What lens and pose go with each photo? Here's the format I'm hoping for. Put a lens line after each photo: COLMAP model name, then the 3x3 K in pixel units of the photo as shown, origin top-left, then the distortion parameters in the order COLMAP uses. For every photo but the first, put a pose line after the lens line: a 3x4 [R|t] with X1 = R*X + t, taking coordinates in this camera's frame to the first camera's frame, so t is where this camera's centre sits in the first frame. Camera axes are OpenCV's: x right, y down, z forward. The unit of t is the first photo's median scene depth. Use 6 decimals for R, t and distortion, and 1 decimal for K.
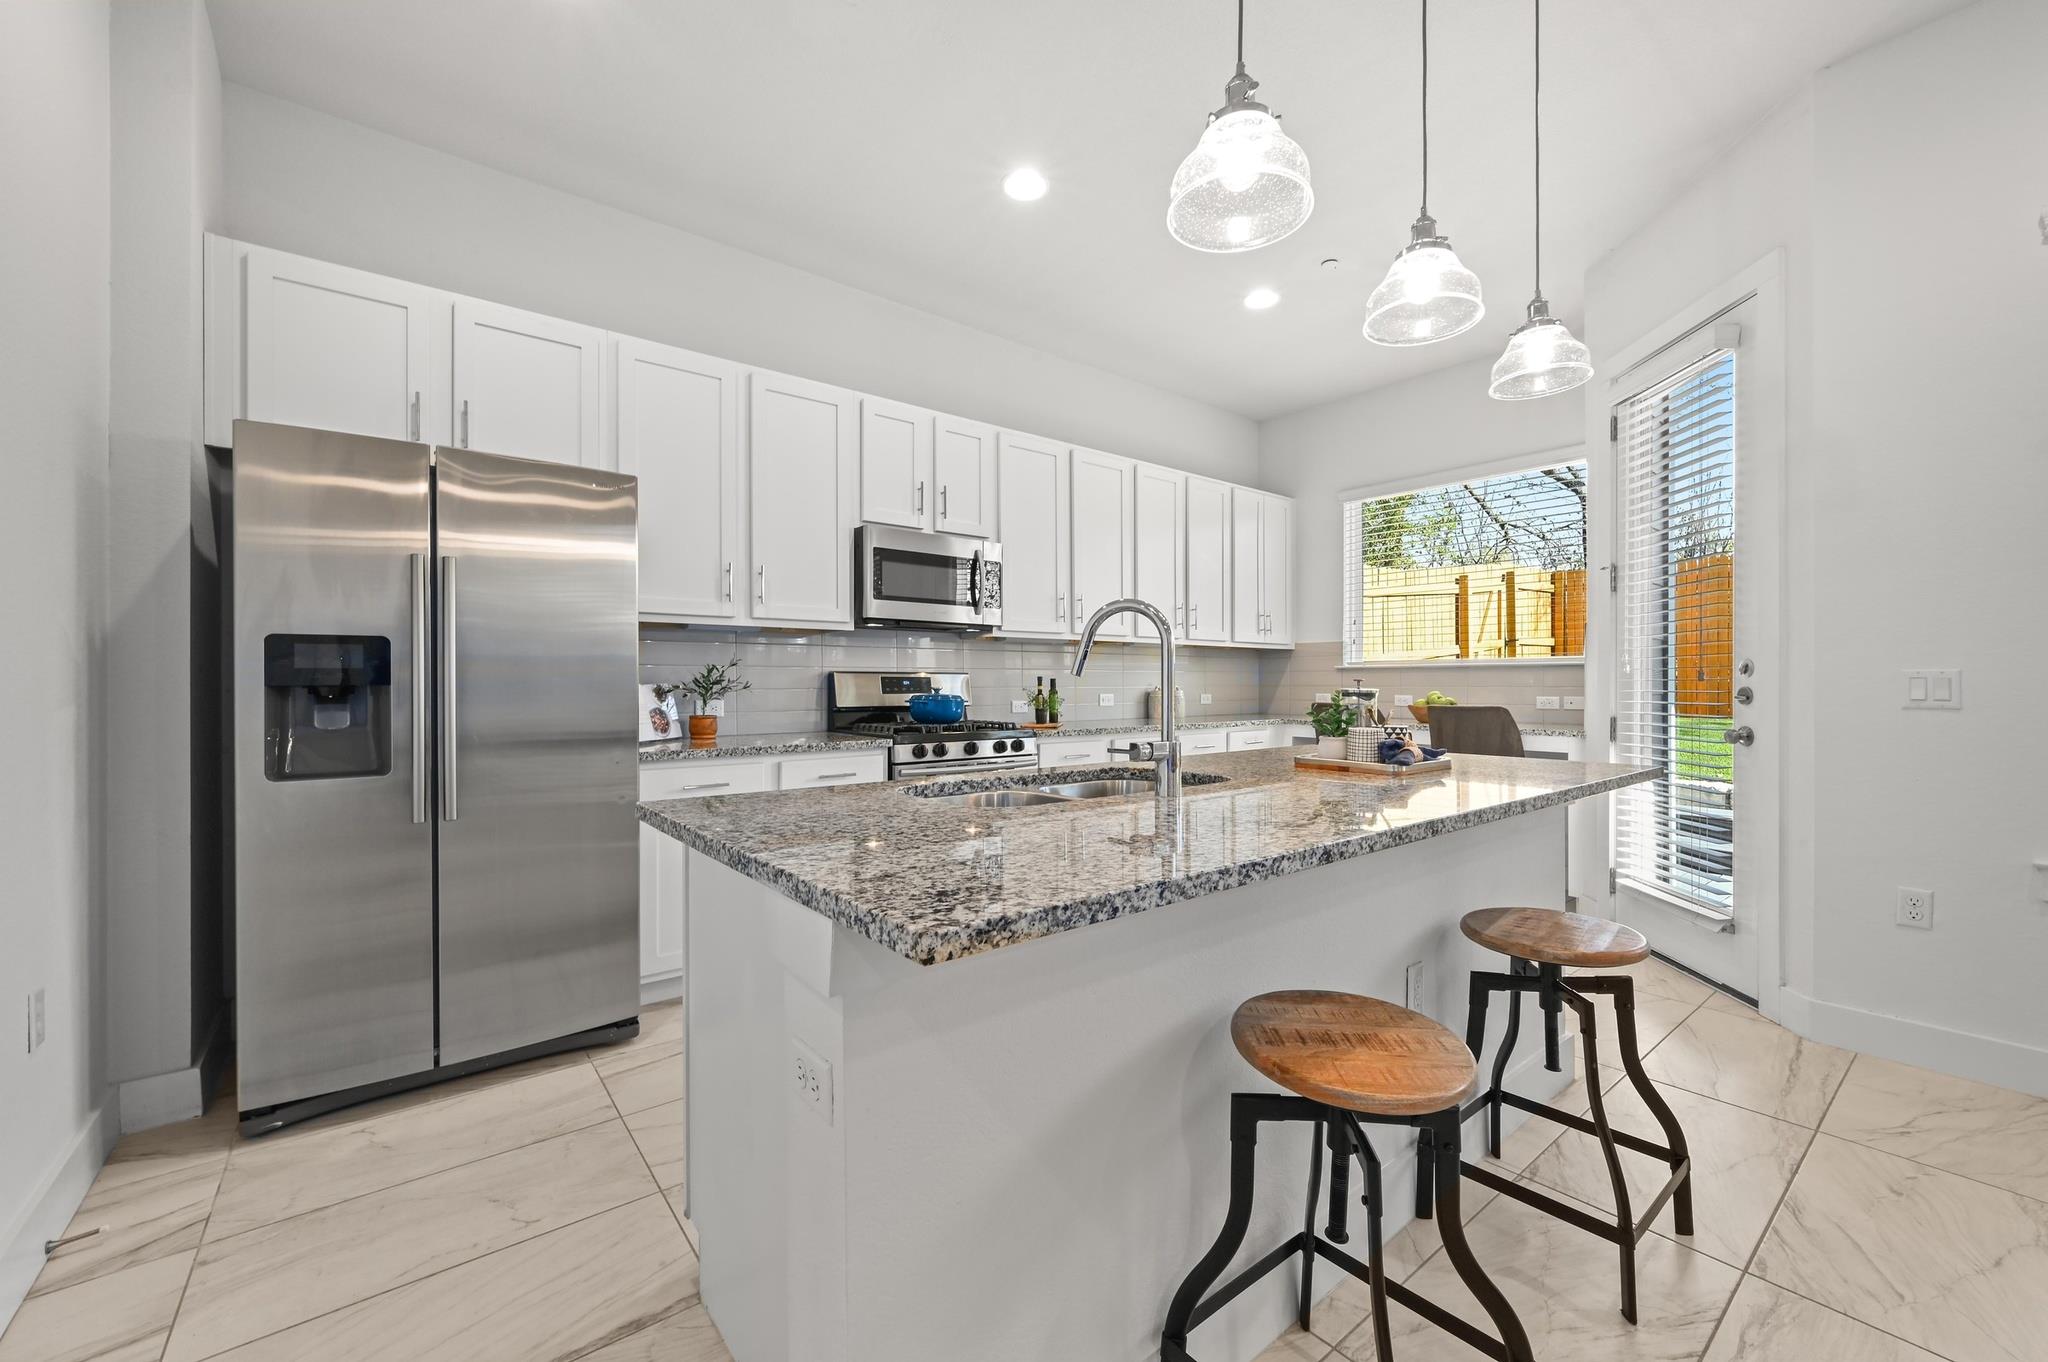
lens RADIAL K [[808.1, 0, 1033.8], [0, 808.1, 682.7], [0, 0, 1]] dist [0.002017, 0.000535]
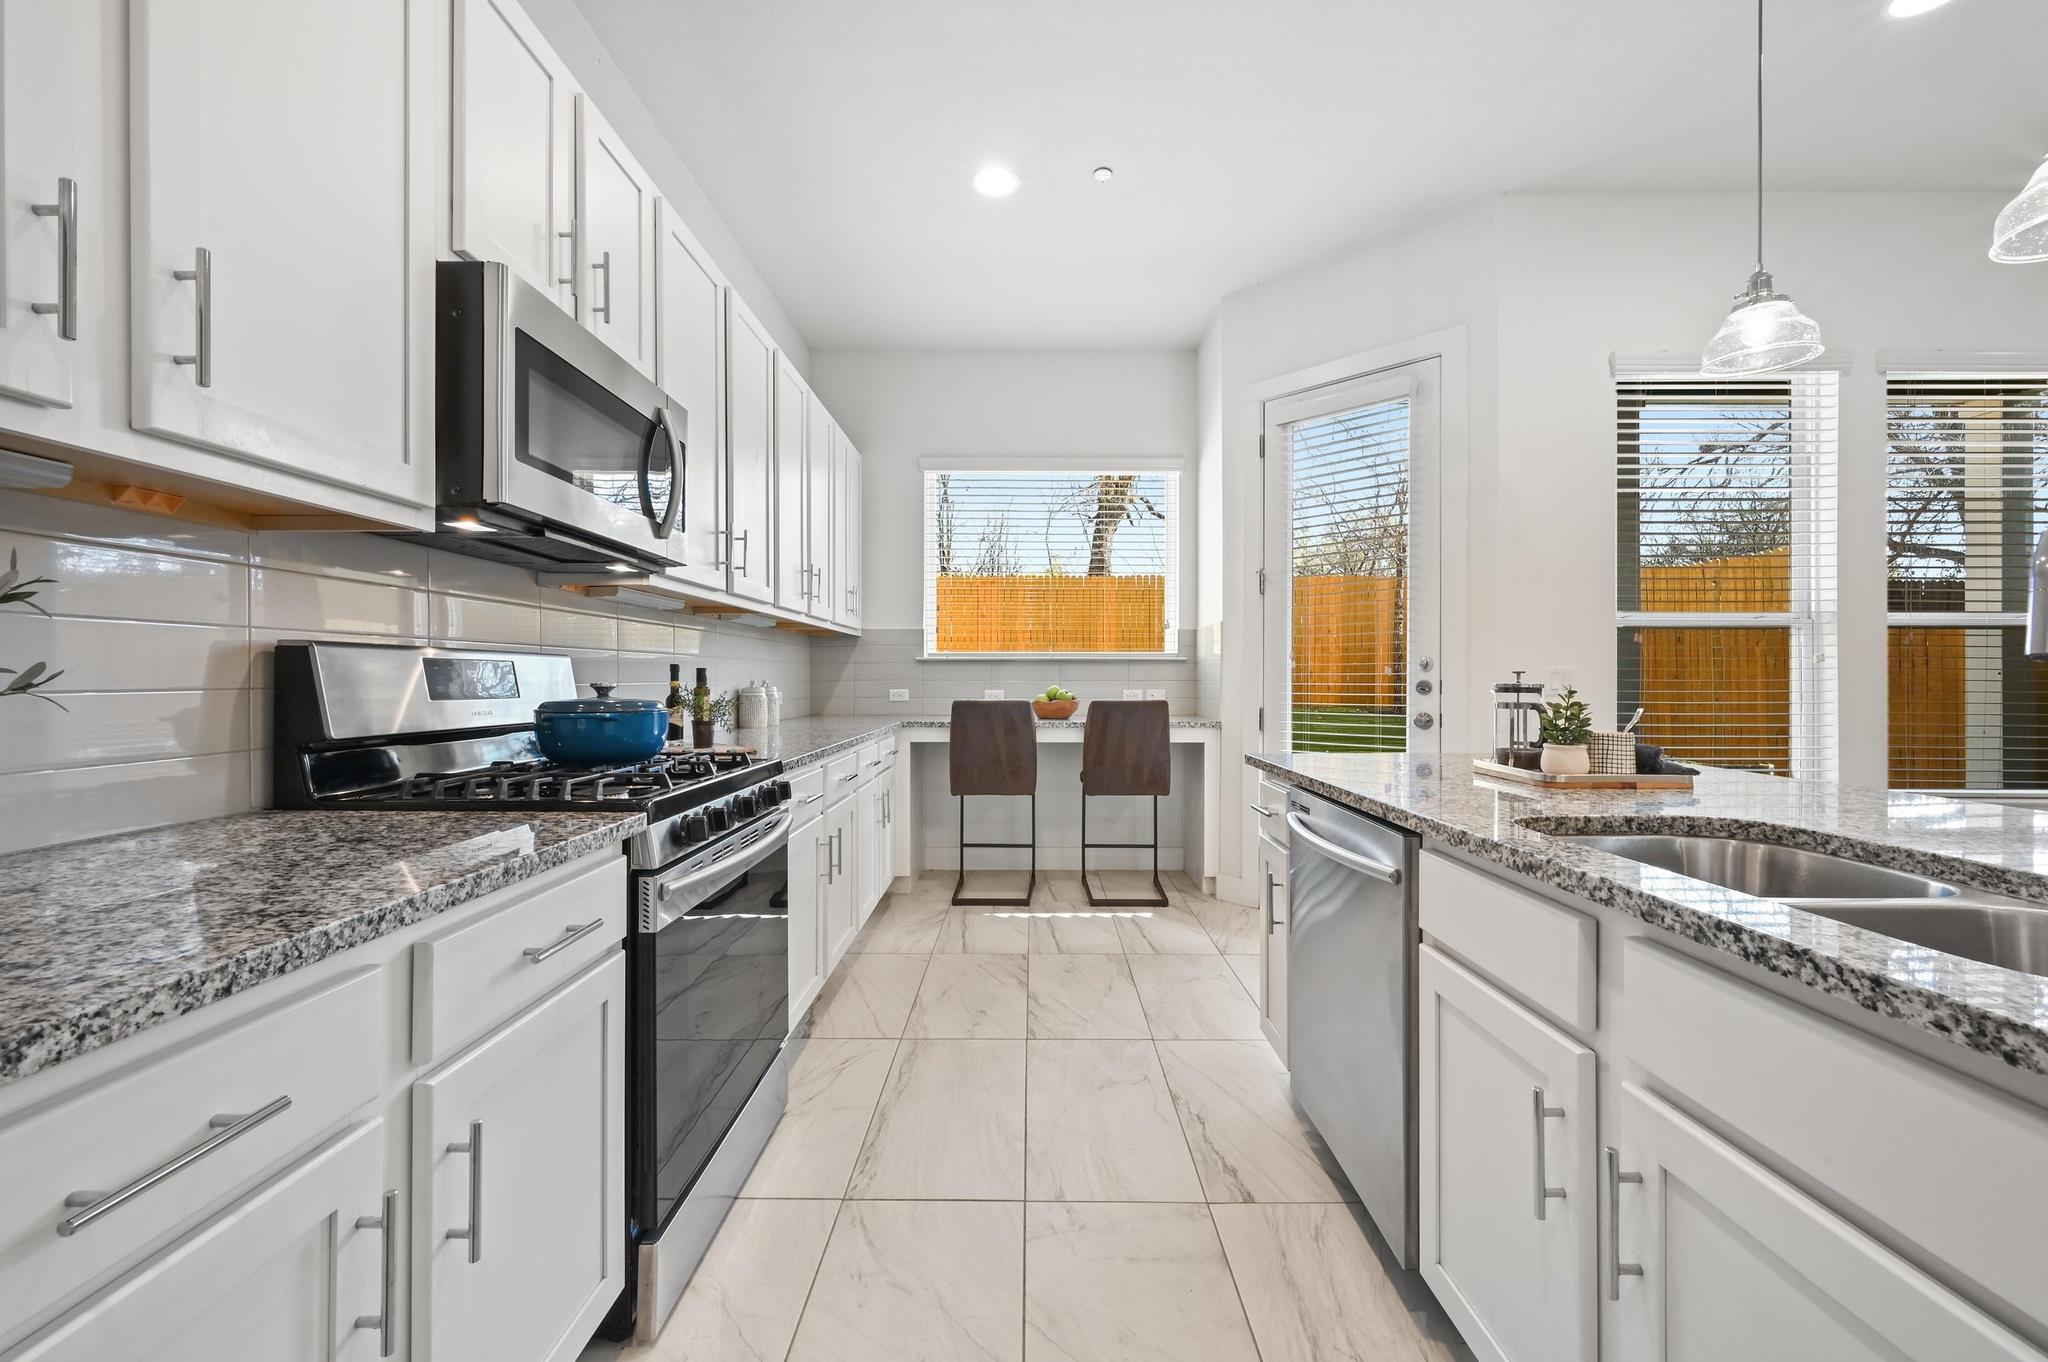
lens RADIAL K [[808.1, 0, 1028.0], [0, 808.1, 678.5], [0, 0, 1]] dist [0.002017, 0.000535]
pose [[0.635050, 0.000487, 0.772471, -0.341654], [-0.001443, 0.999999, 0.000556, 0.002259], [-0.772470, -0.001467, 0.635050, 0.554347]]
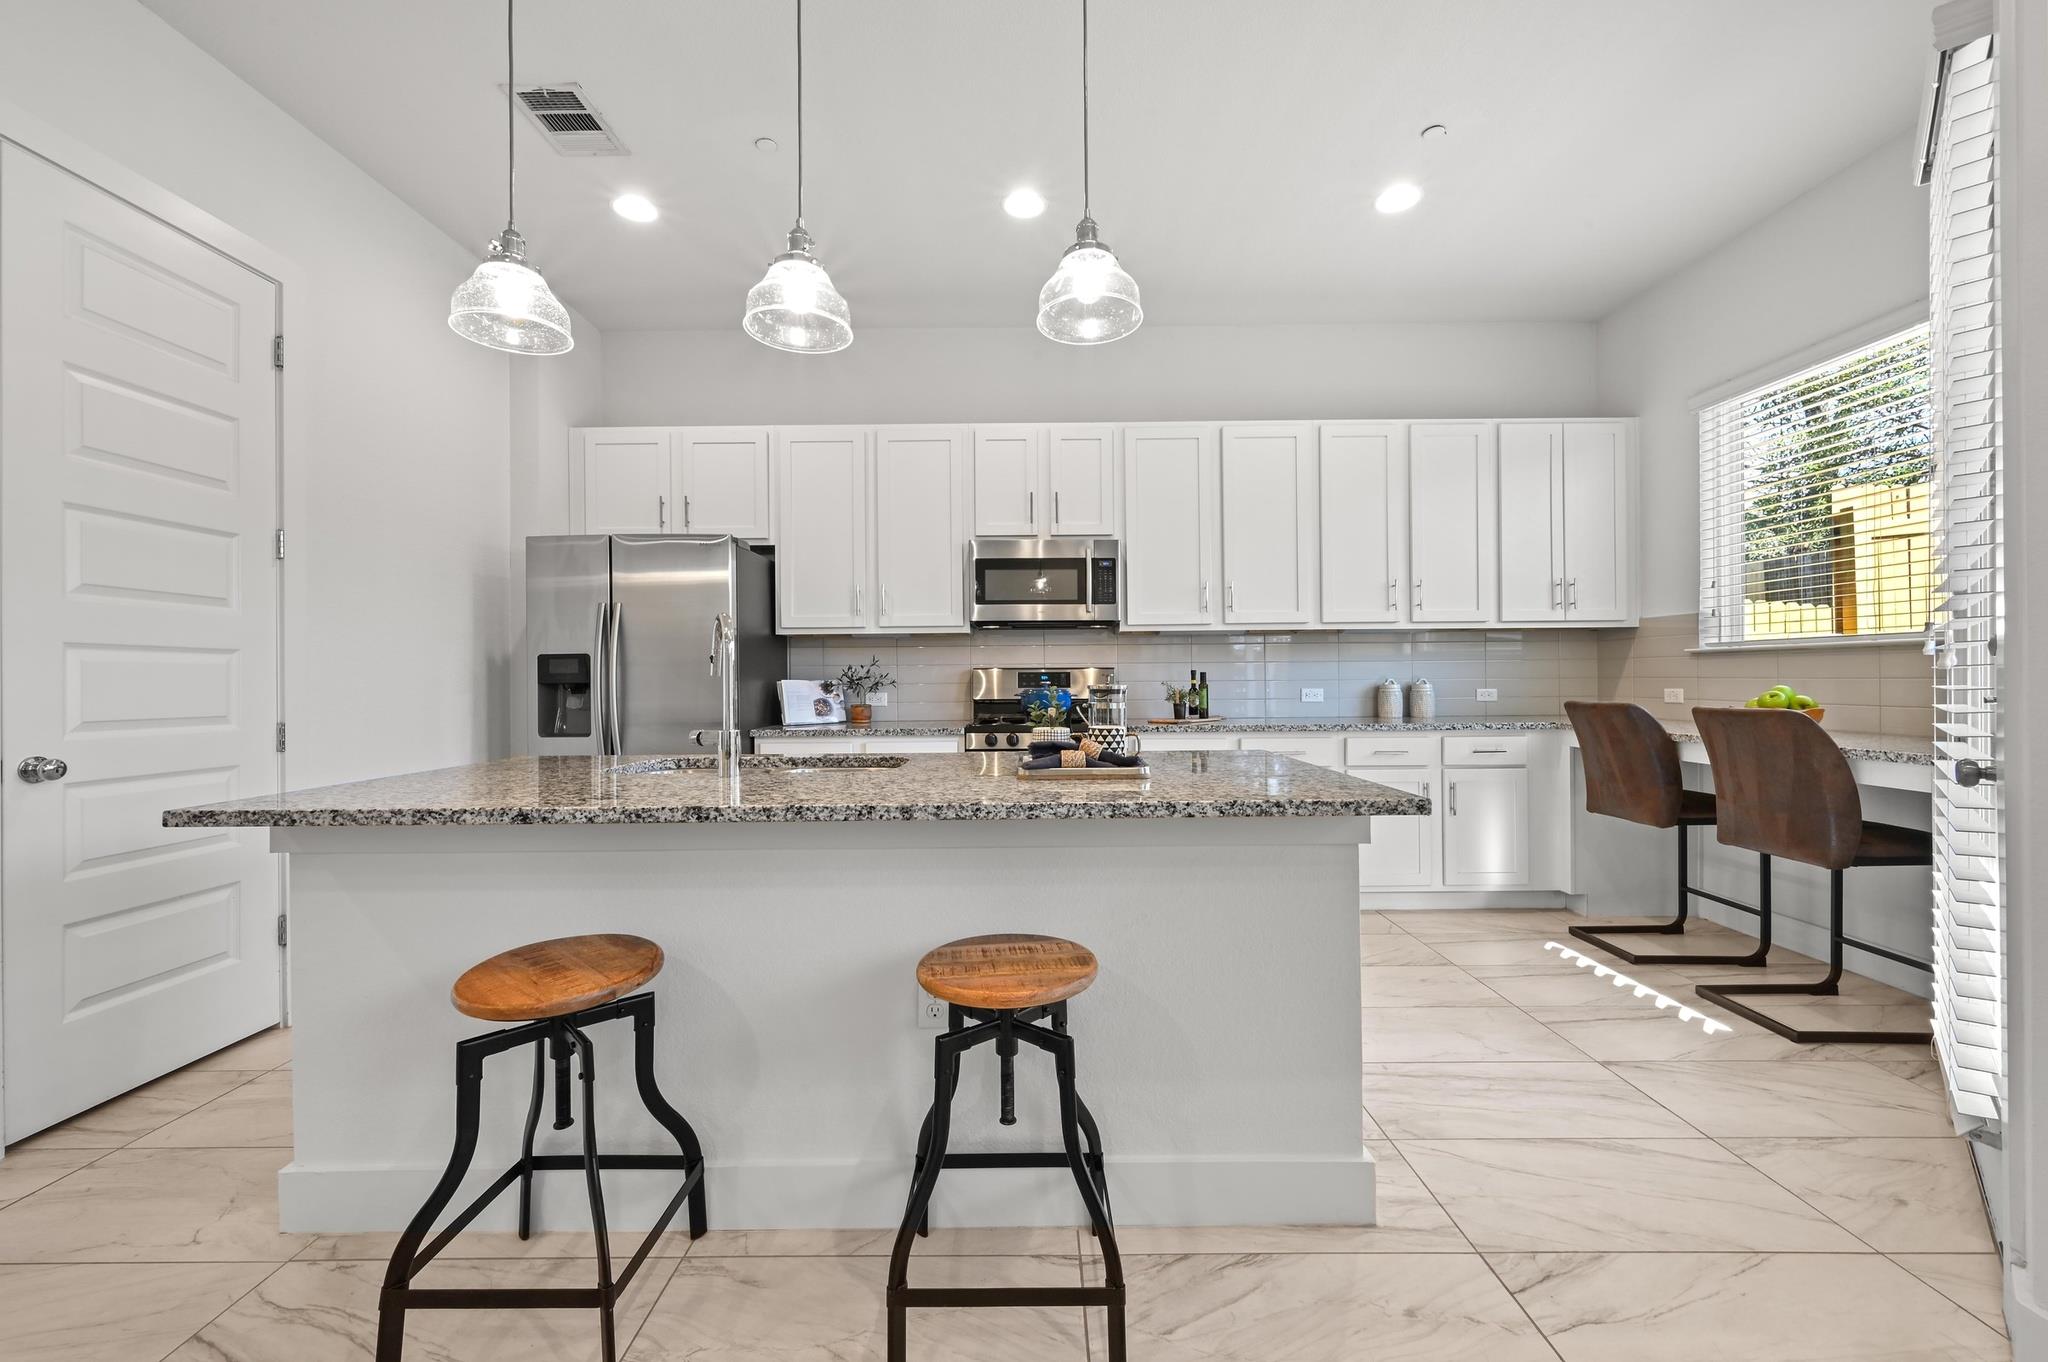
lens RADIAL K [[808.1, 0, 1038.8], [0, 808.1, 682.2], [0, 0, 1]] dist [0.002017, 0.000535]
pose [[0.779813, -0.001843, -0.626009, 0.581481], [0.007484, 0.999952, 0.006379, -0.000914], [0.625967, -0.009659, 0.779789, 0.164919]]
